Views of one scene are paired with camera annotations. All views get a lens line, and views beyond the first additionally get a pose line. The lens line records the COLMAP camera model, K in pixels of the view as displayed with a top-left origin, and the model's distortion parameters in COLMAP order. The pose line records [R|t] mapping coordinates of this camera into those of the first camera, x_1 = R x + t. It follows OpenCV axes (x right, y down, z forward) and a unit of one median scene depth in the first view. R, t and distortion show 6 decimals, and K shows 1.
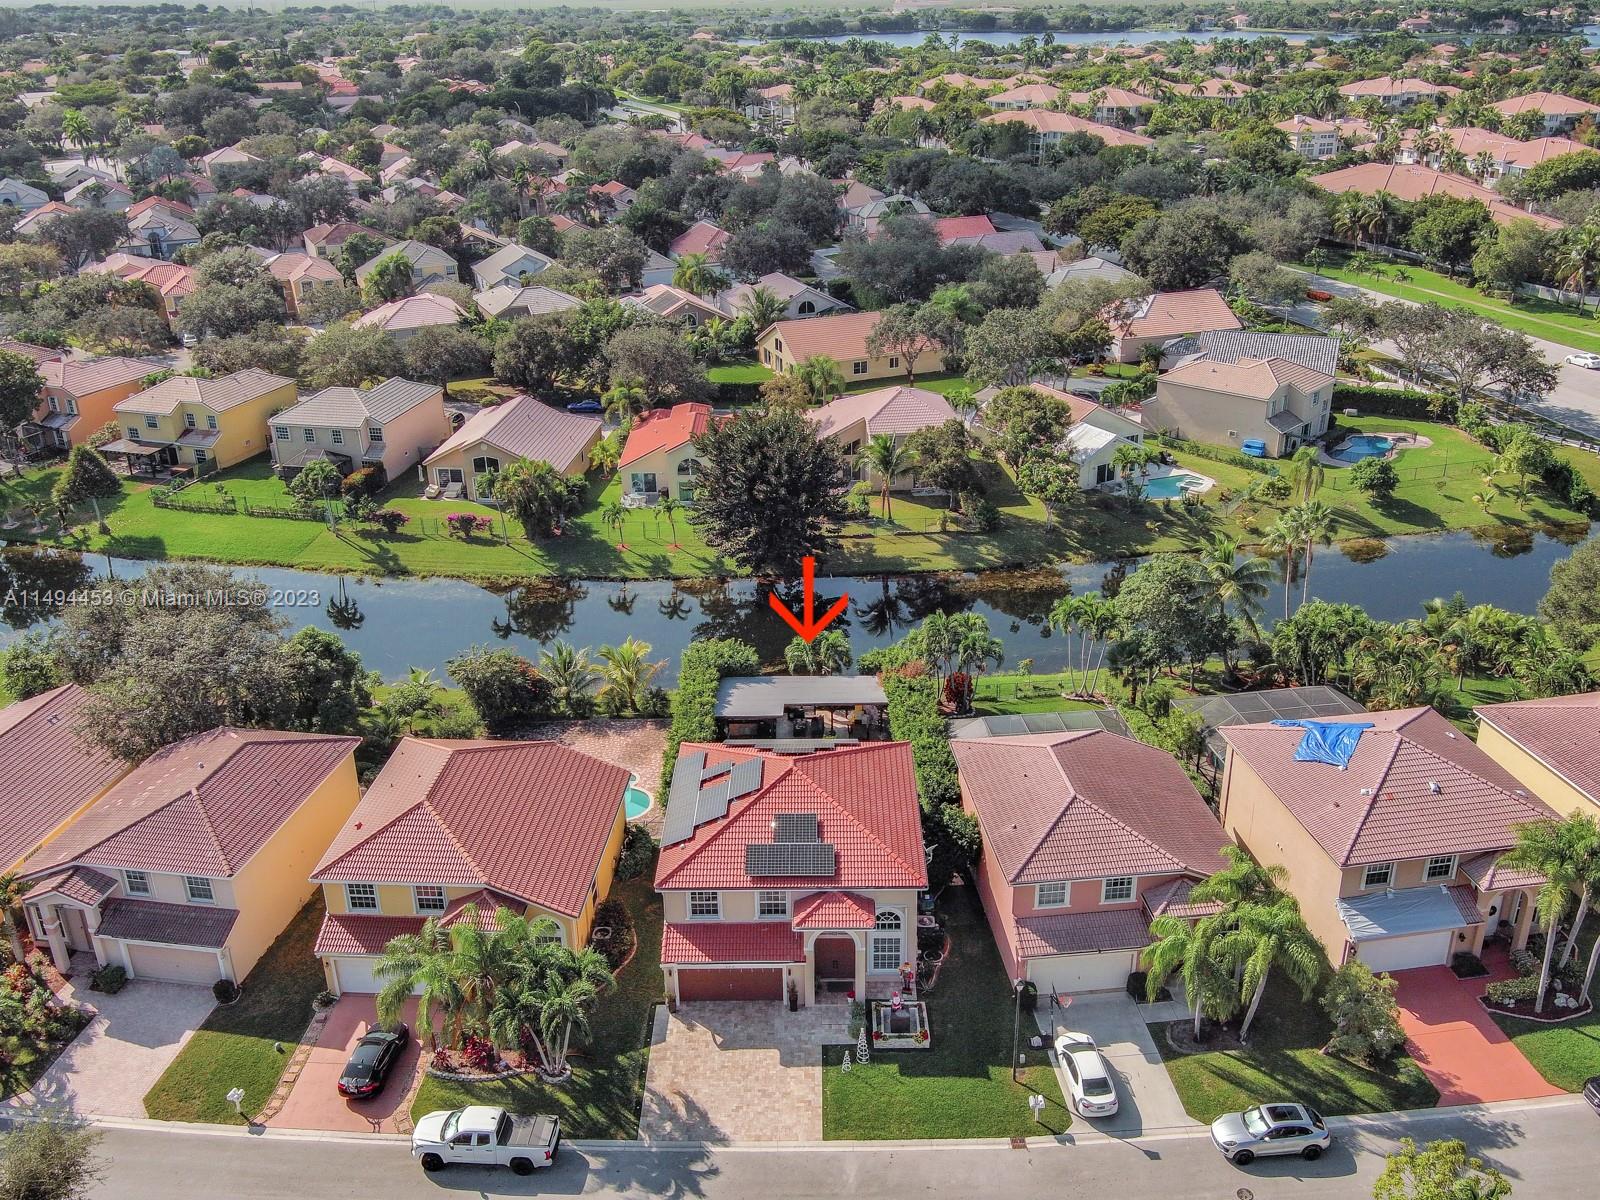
lens RADIAL K [[1390.1, 0, 812.0], [0, 1390.1, 594.9], [0, 0, 1]] dist [0.026432, -0.034927]
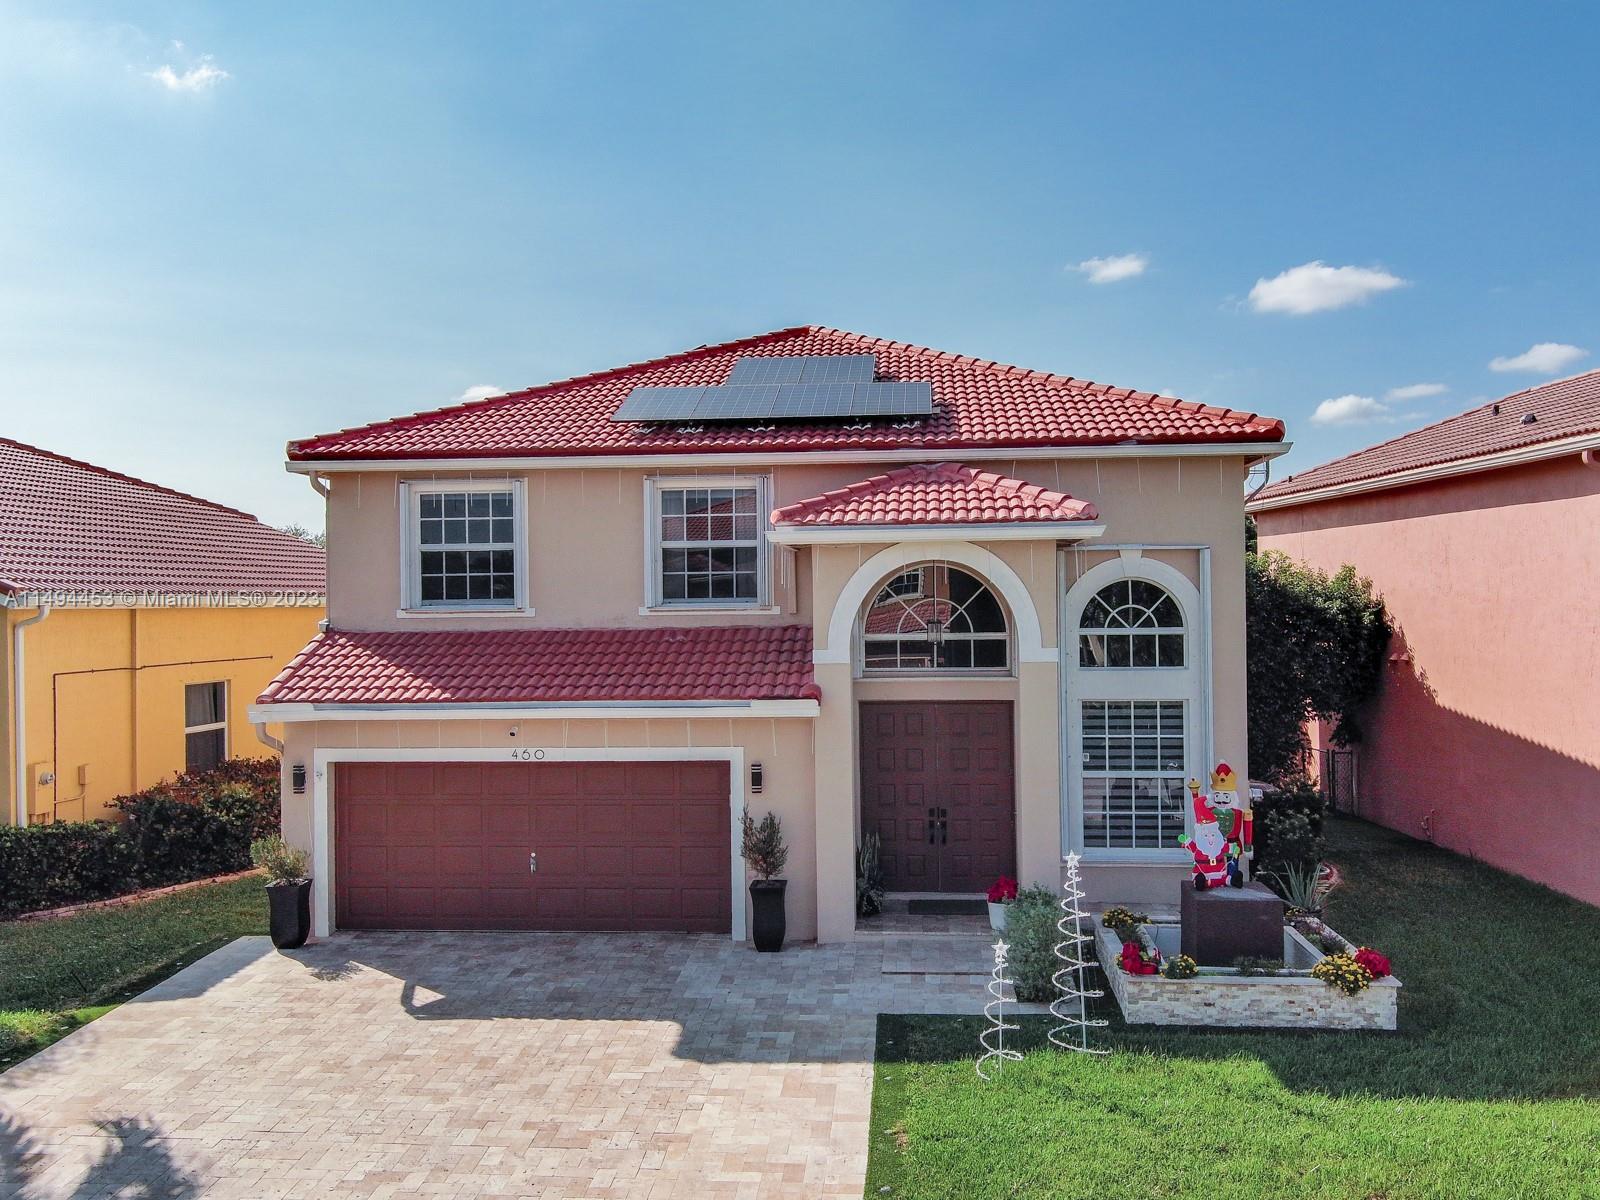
lens RADIAL K [[1390.1, 0, 794.6], [0, 1390.1, 606.5], [0, 0, 1]] dist [0.026432, -0.034927]
pose [[0.996579, 0.000948, -0.082640, 0.011432], [-0.034210, 0.914978, -0.402052, 0.340972], [0.075232, 0.403503, 0.911880, 0.750986]]
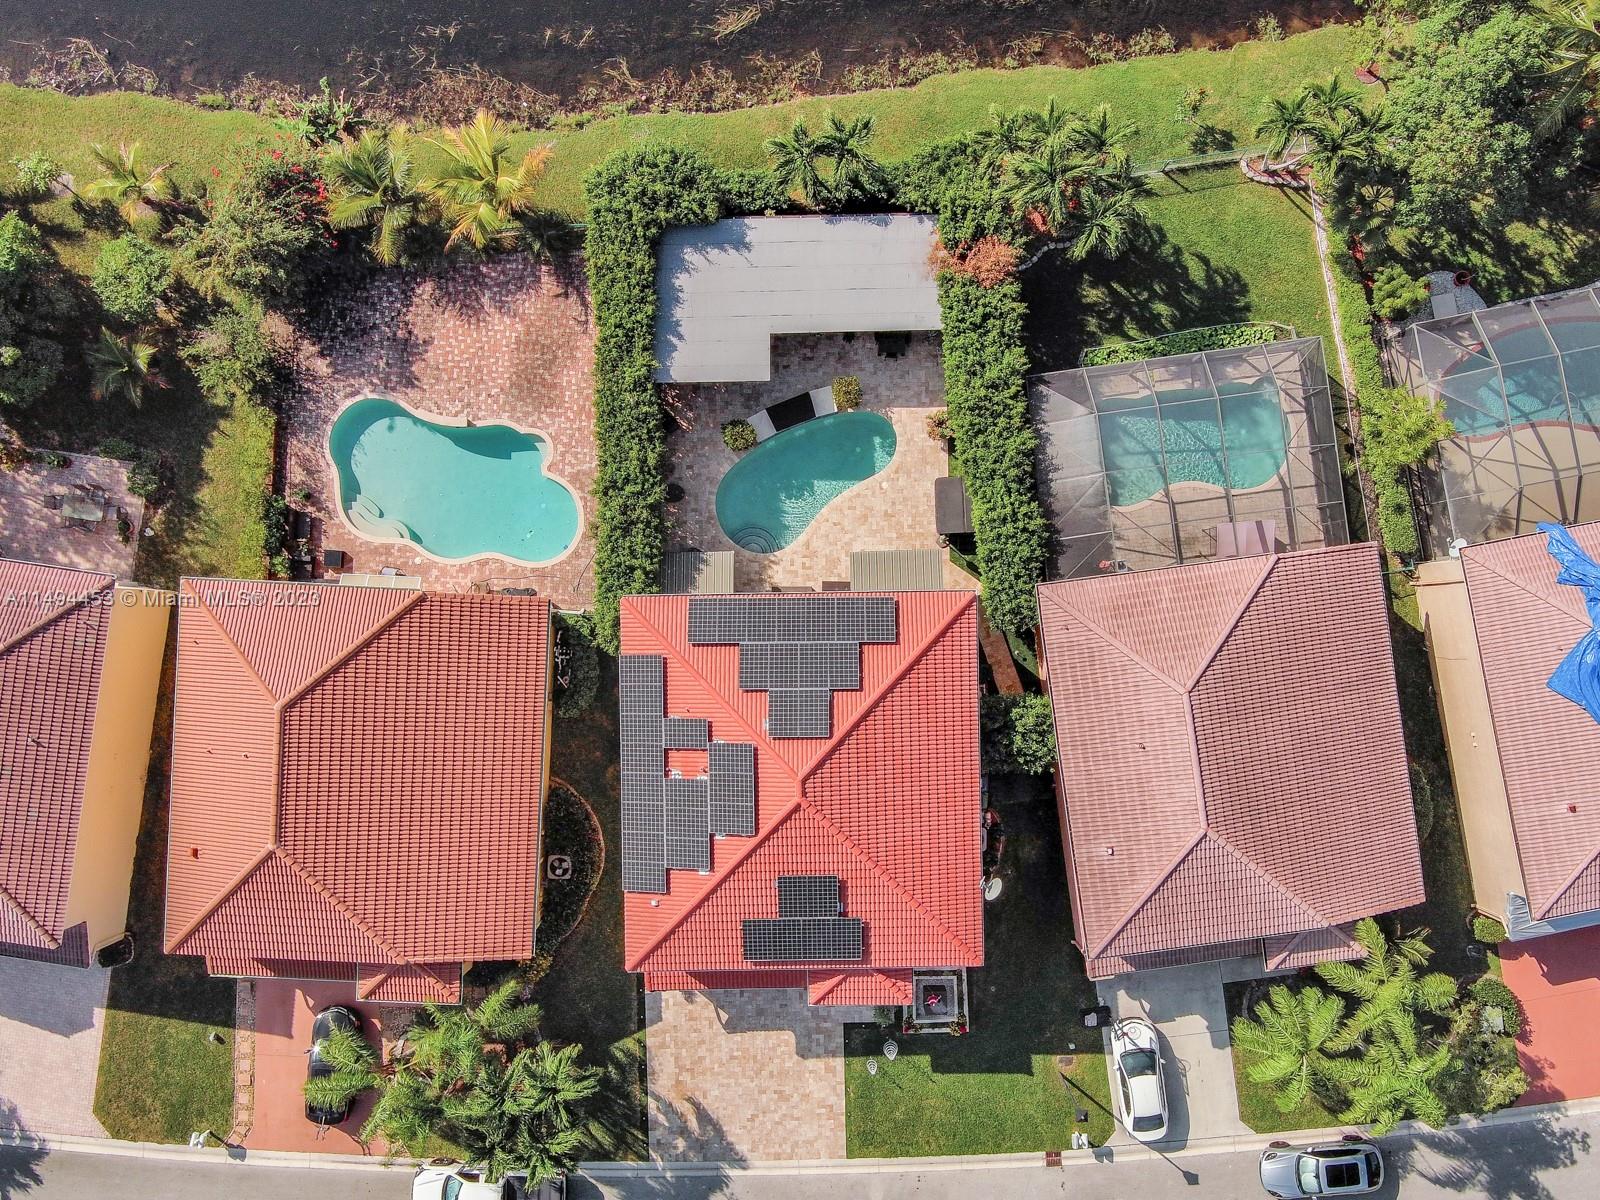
lens RADIAL K [[1390.1, 0, 823.6], [0, 1390.1, 619.9], [0, 0, 1]] dist [0.026432, -0.034927]
pose [[0.999679, -0.023043, 0.010575, -0.008485], [-0.000194, 0.410137, 0.912024, -0.552179], [-0.025354, -0.911733, 0.410001, 0.845708]]
